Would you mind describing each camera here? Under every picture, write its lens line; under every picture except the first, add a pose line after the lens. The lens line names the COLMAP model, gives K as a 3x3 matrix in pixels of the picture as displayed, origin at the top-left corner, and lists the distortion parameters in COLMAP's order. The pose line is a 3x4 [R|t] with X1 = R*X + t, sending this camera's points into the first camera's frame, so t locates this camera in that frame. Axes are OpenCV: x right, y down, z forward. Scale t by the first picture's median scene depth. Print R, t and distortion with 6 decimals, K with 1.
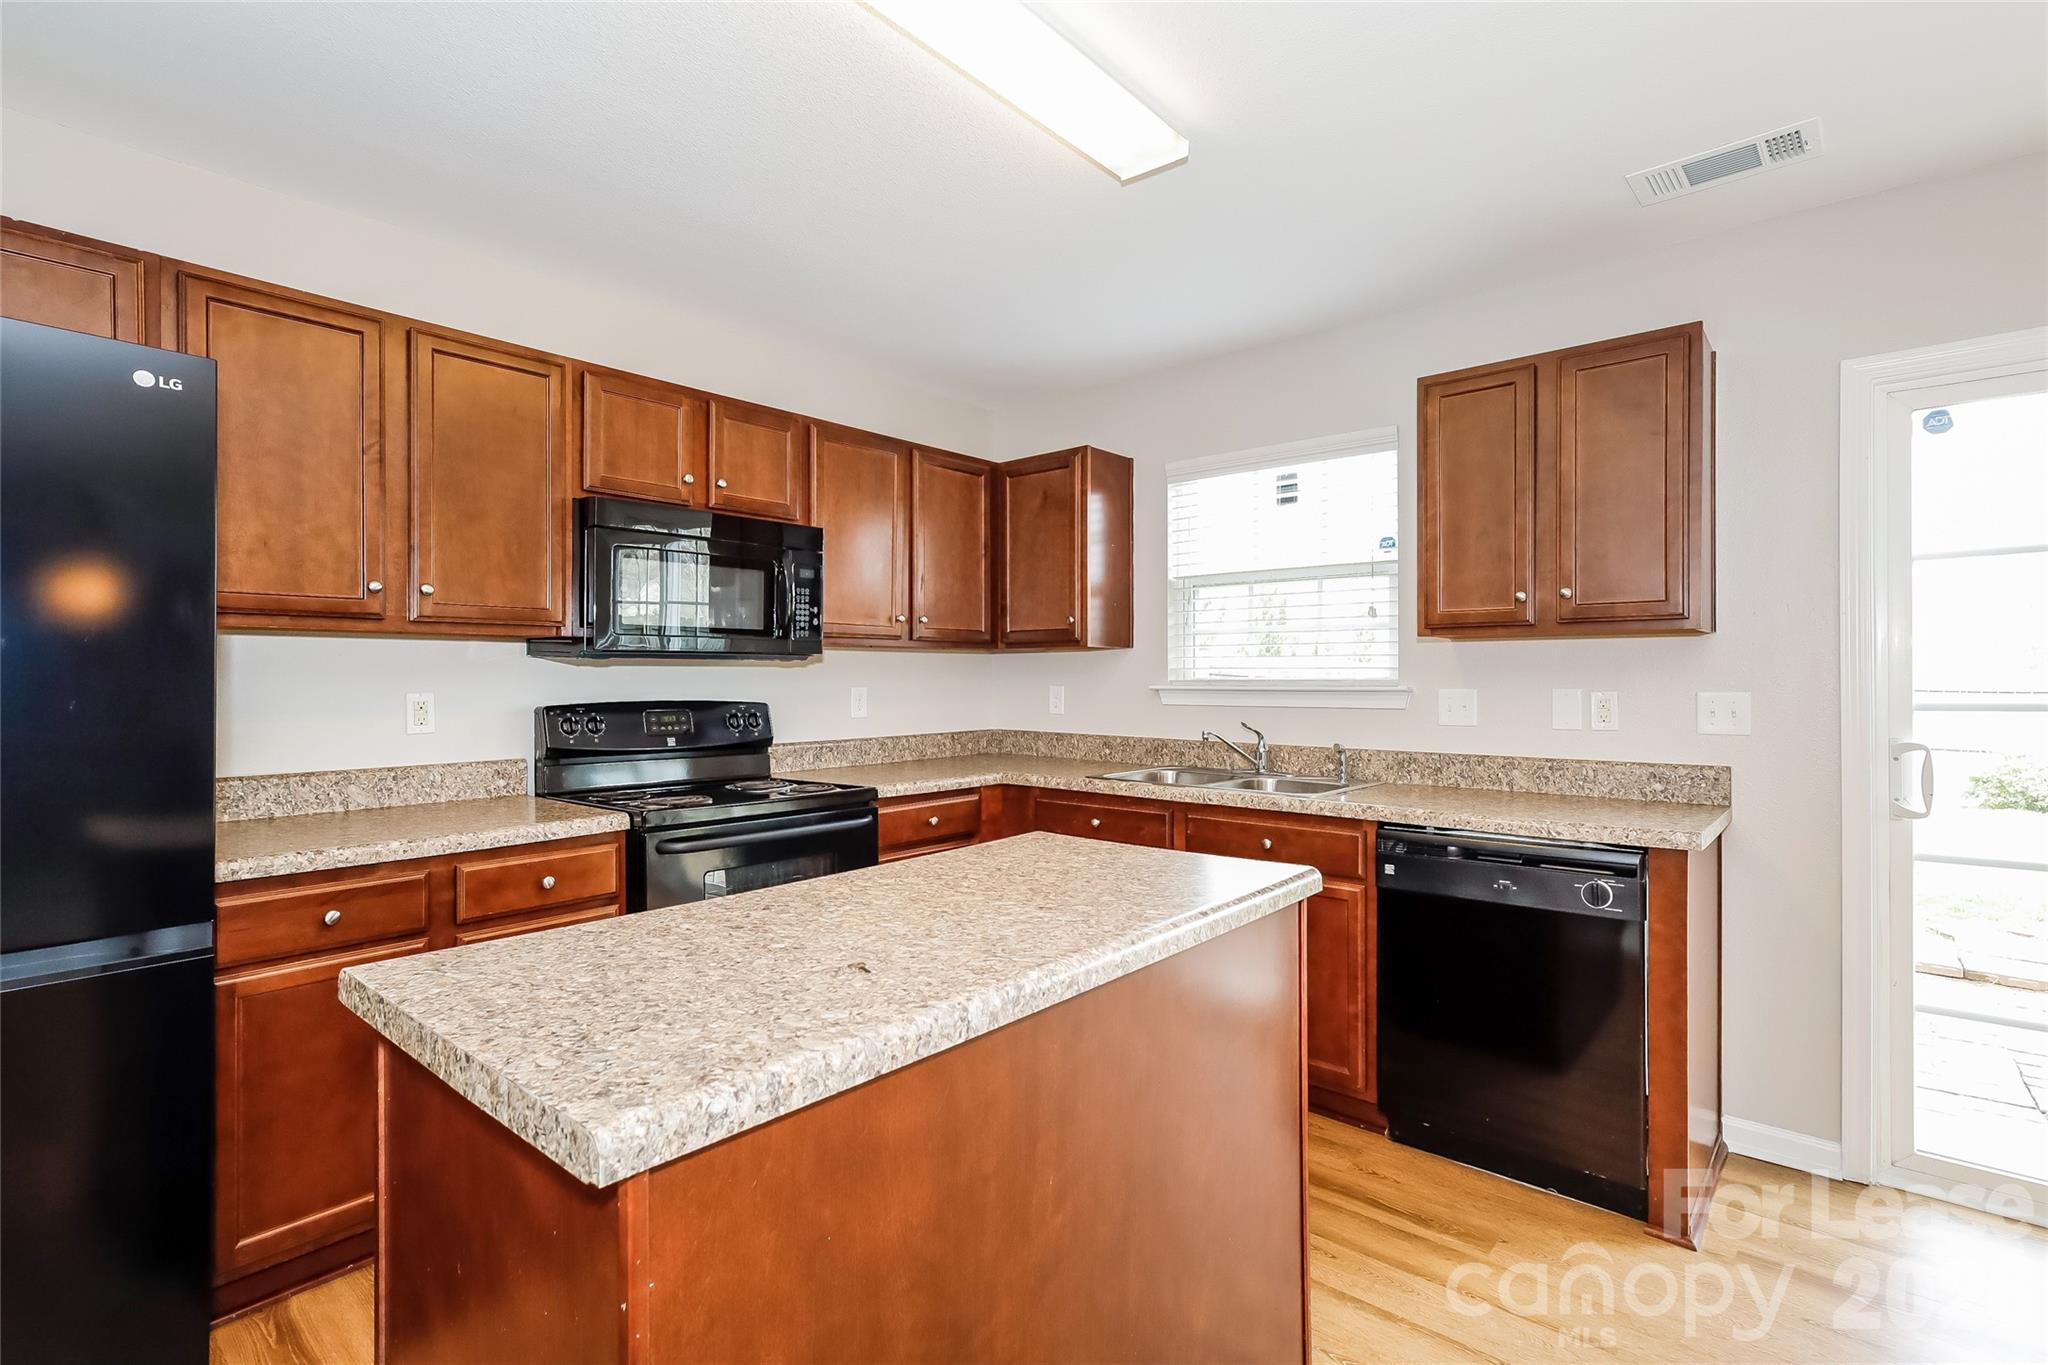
lens RADIAL K [[987.2, 0, 1018.0], [0, 987.2, 675.0], [0, 0, 1]] dist [0.036149, 0.000348]
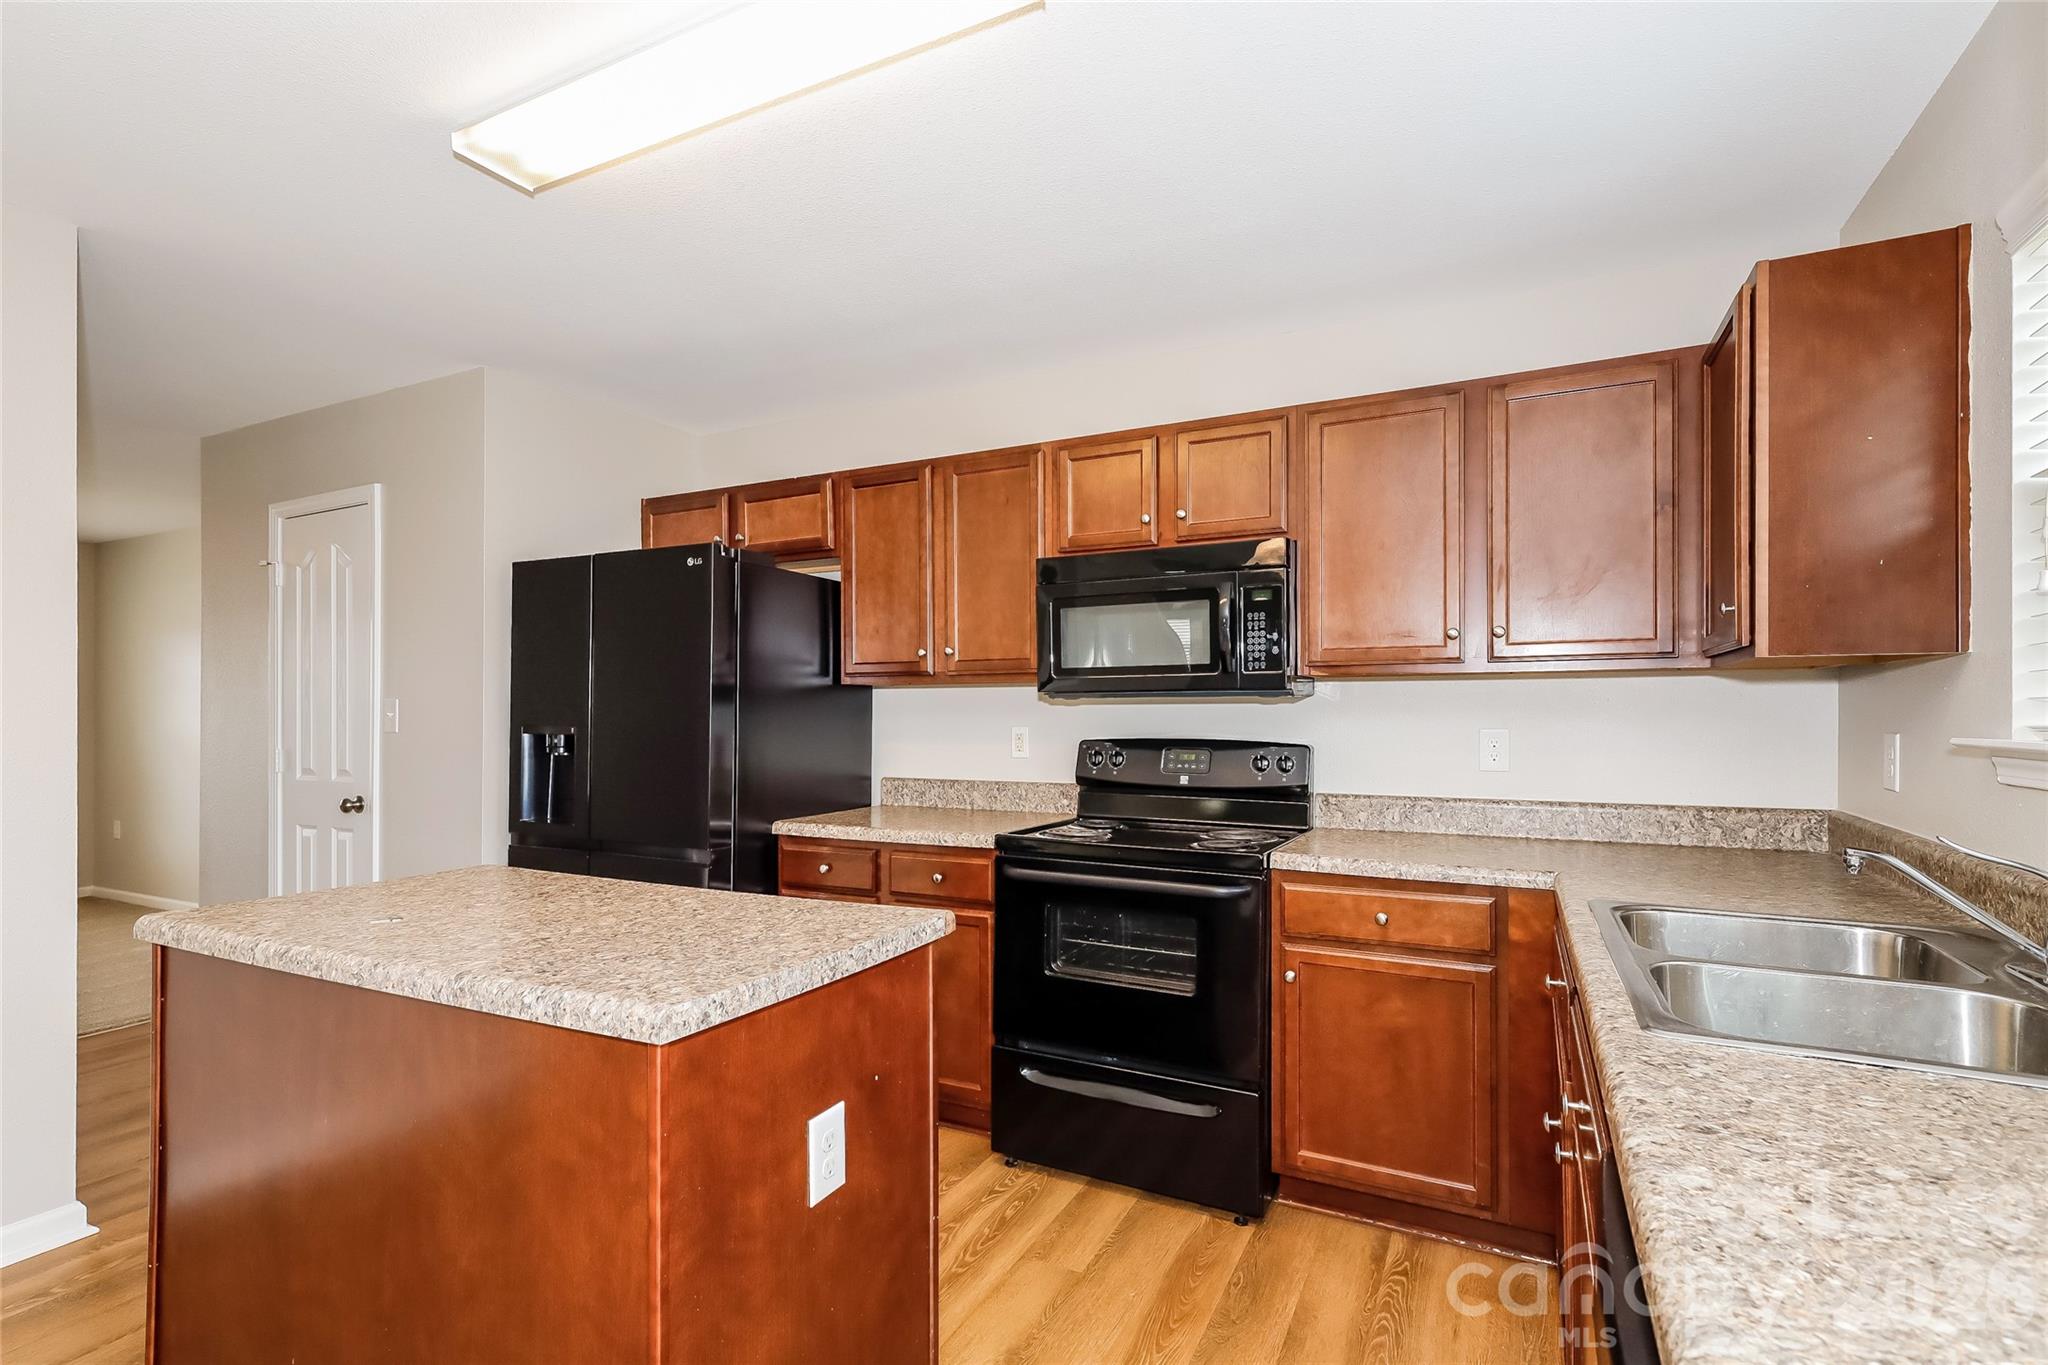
lens RADIAL K [[987.2, 0, 977.7], [0, 987.2, 720.3], [0, 0, 1]] dist [0.036149, 0.000348]
pose [[0.234248, 0.006602, -0.972155, 0.628614], [0.003047, 0.999967, 0.007525, -0.000904], [0.972172, -0.004725, 0.234220, 0.617053]]
